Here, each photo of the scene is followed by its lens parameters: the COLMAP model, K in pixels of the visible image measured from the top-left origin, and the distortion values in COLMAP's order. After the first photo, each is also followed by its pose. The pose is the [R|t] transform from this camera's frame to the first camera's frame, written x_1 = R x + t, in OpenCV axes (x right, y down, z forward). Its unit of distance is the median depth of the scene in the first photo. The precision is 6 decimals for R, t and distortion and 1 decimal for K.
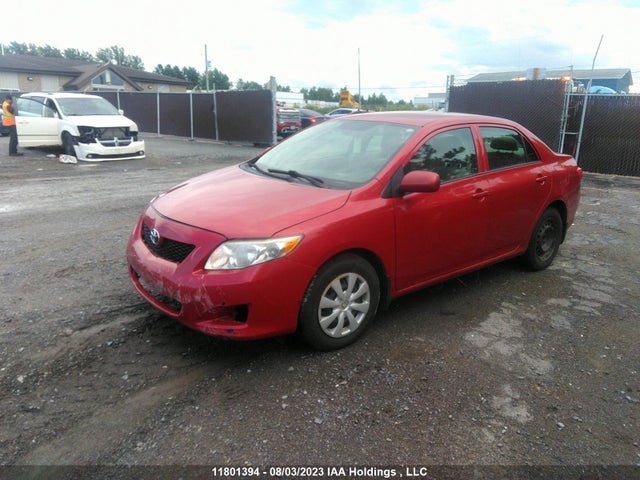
lens RADIAL K [[486.0, 0, 320.0], [0, 486.0, 240.0], [0, 0, 1]] dist [0.046912, -0.047826]
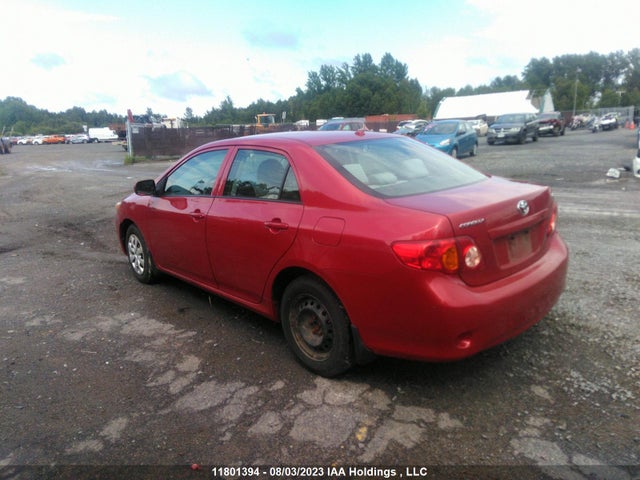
lens RADIAL K [[486.0, 0, 320.0], [0, 486.0, 240.0], [0, 0, 1]] dist [0.046912, -0.047826]
pose [[-0.015566, 0.223917, -0.974484, 1.214371], [-0.149149, 0.963178, 0.223701, -0.283959], [0.988692, 0.148826, 0.018404, 1.148483]]
